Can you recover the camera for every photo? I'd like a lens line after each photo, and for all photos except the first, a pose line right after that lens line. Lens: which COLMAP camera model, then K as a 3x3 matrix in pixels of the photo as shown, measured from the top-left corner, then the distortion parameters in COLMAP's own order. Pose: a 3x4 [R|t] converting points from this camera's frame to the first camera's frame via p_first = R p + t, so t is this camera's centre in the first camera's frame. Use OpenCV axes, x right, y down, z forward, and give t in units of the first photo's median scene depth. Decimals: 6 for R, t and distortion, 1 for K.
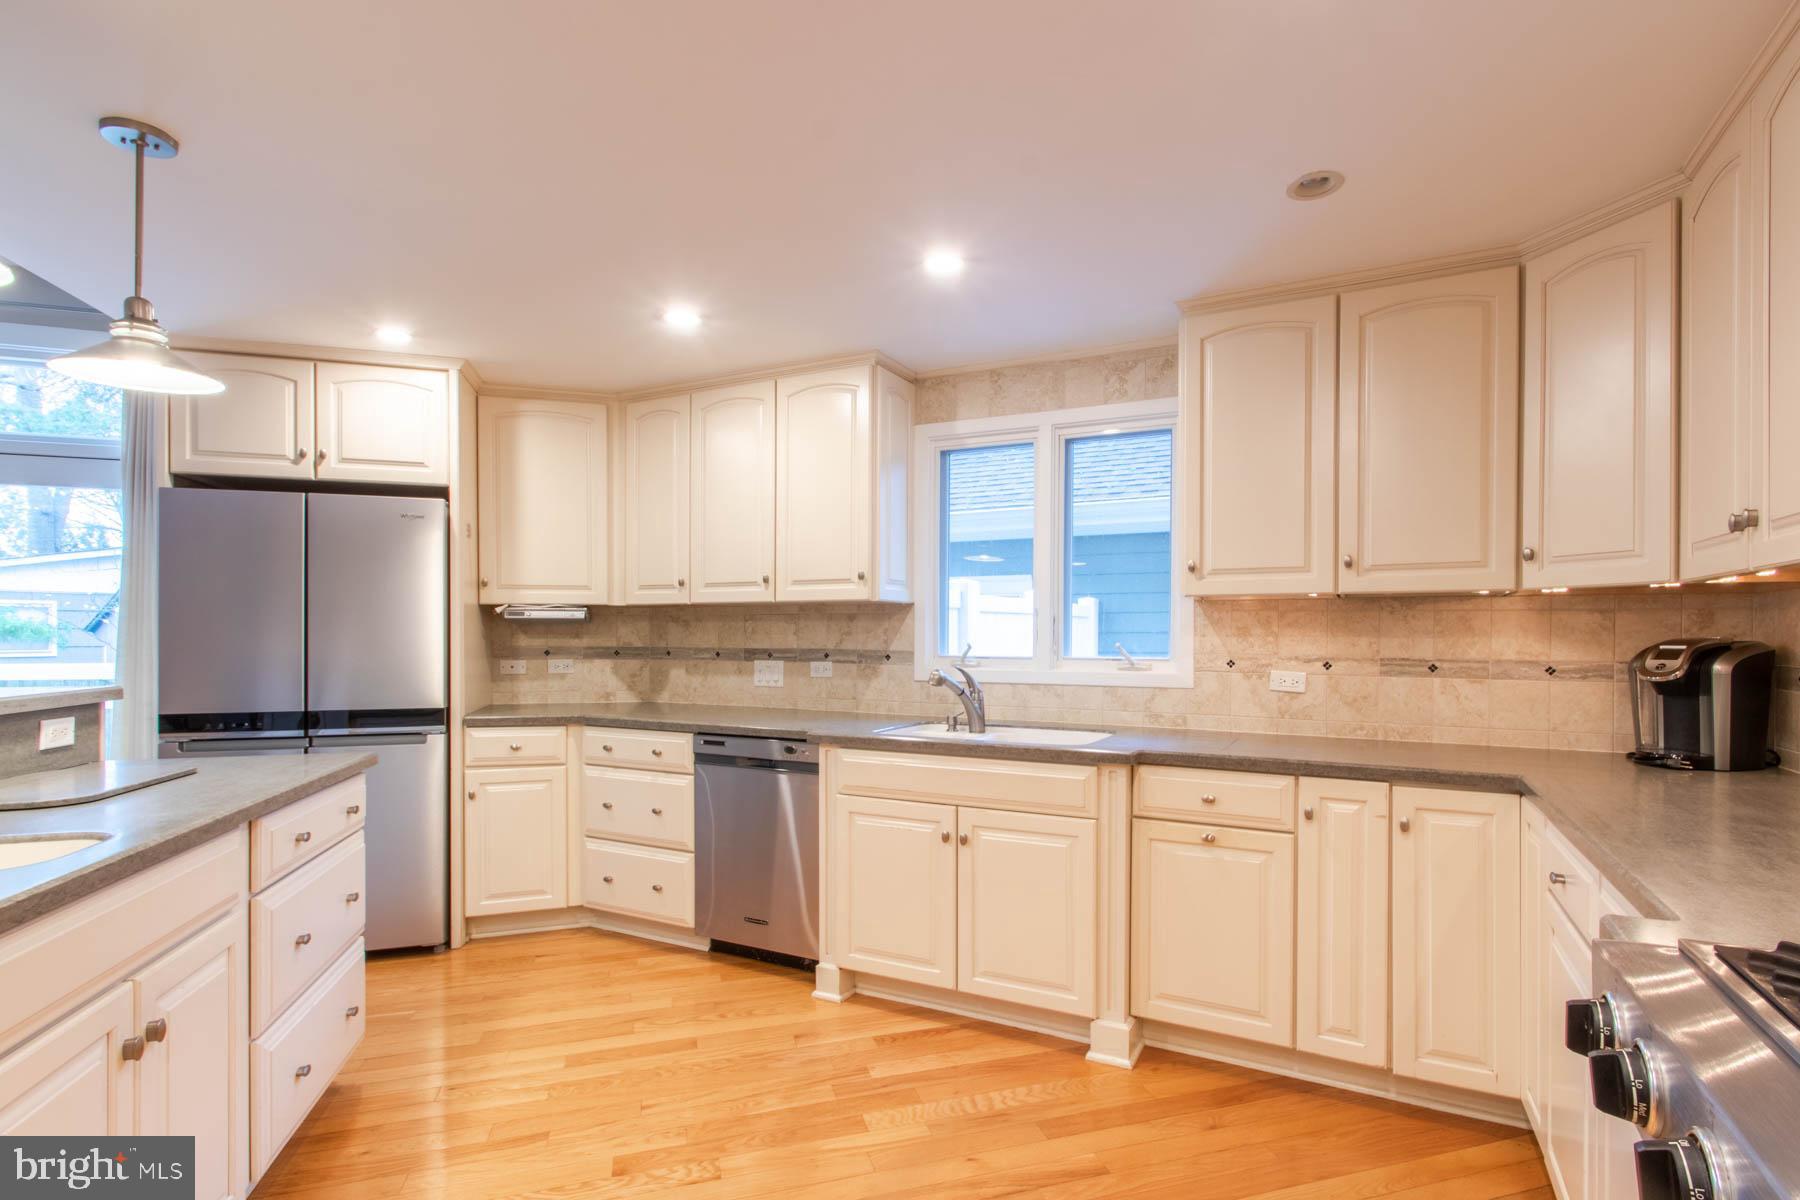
lens RADIAL K [[867.9, 0, 929.6], [0, 867.9, 642.5], [0, 0, 1]] dist [0.005204, -0.002376]
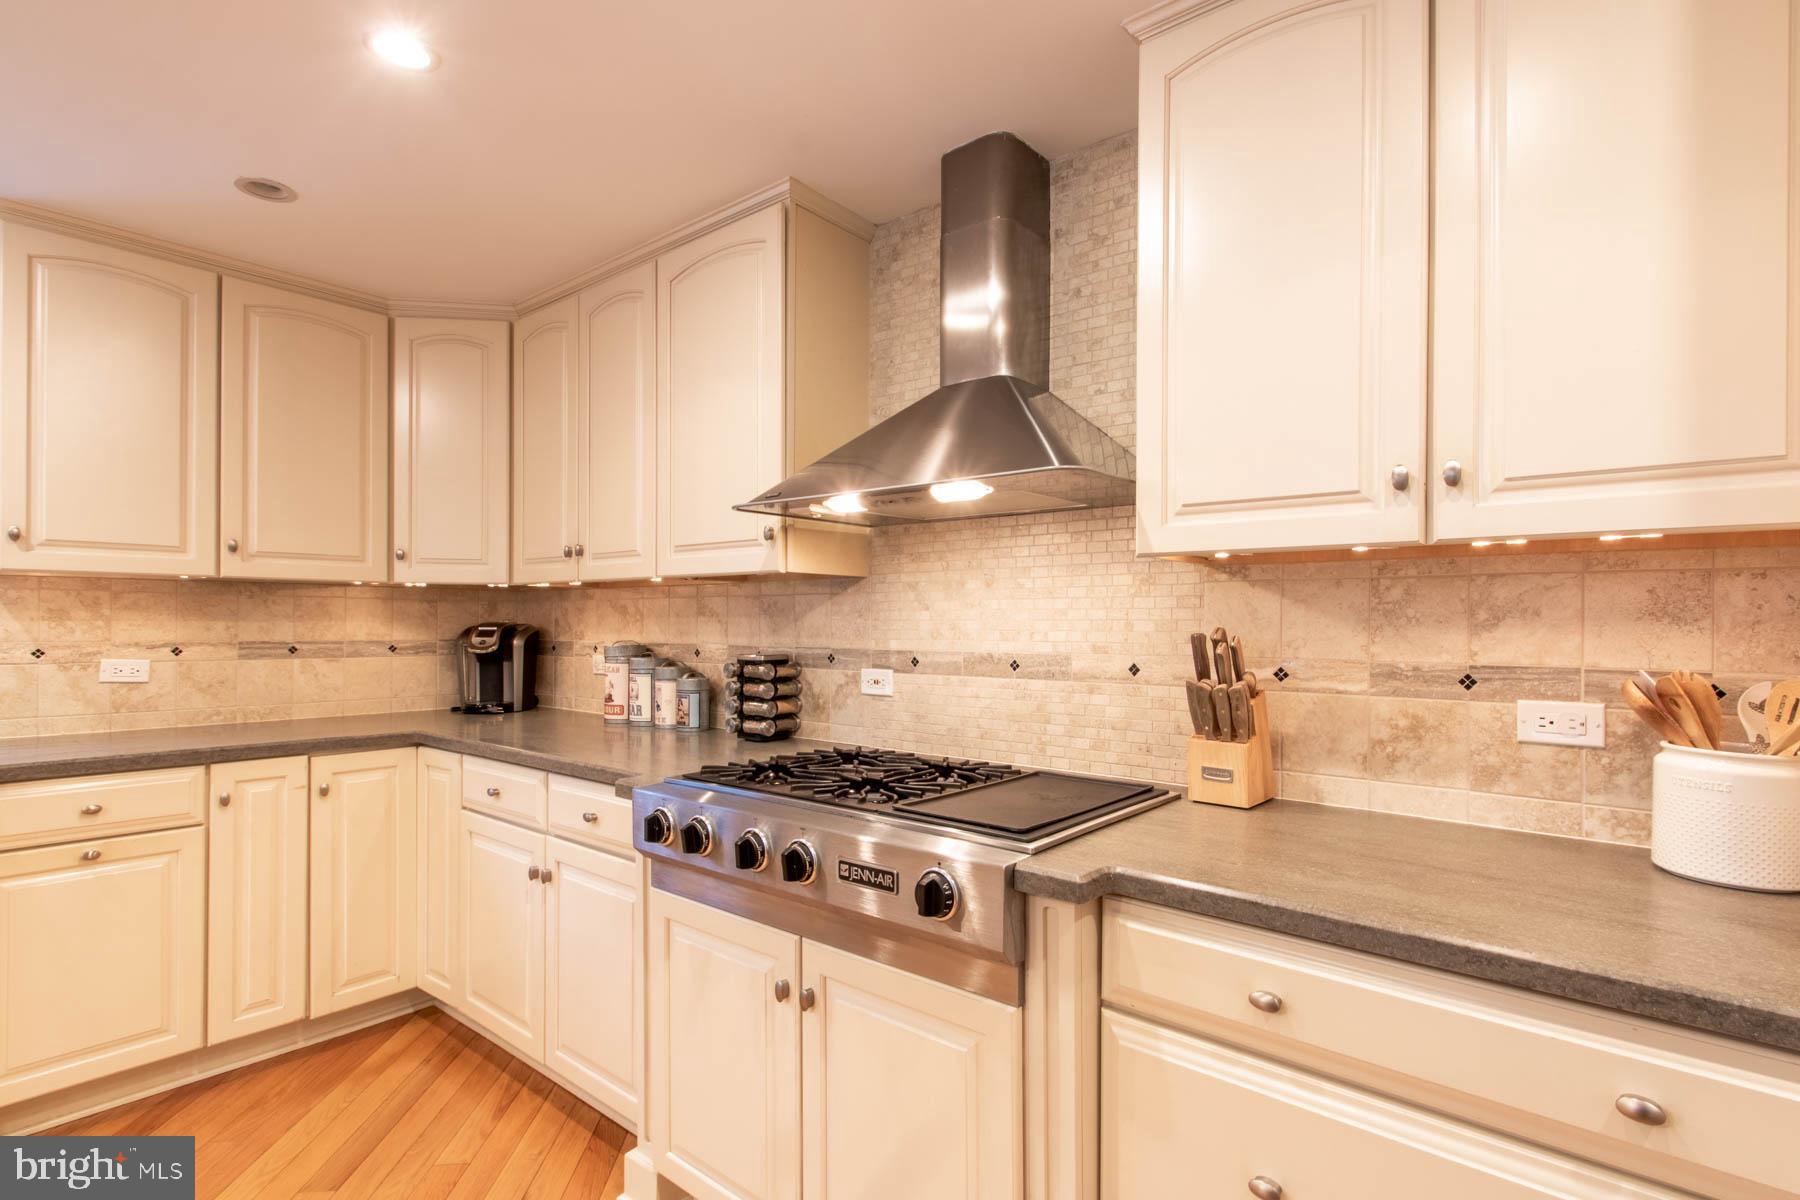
lens RADIAL K [[867.9, 0, 930.0], [0, 867.9, 622.2], [0, 0, 1]] dist [0.005204, -0.002376]
pose [[0.205844, -0.001970, 0.978583, -0.319209], [0.002588, 0.999996, 0.001469, -0.004534], [-0.978581, 0.002230, 0.205848, 0.006832]]
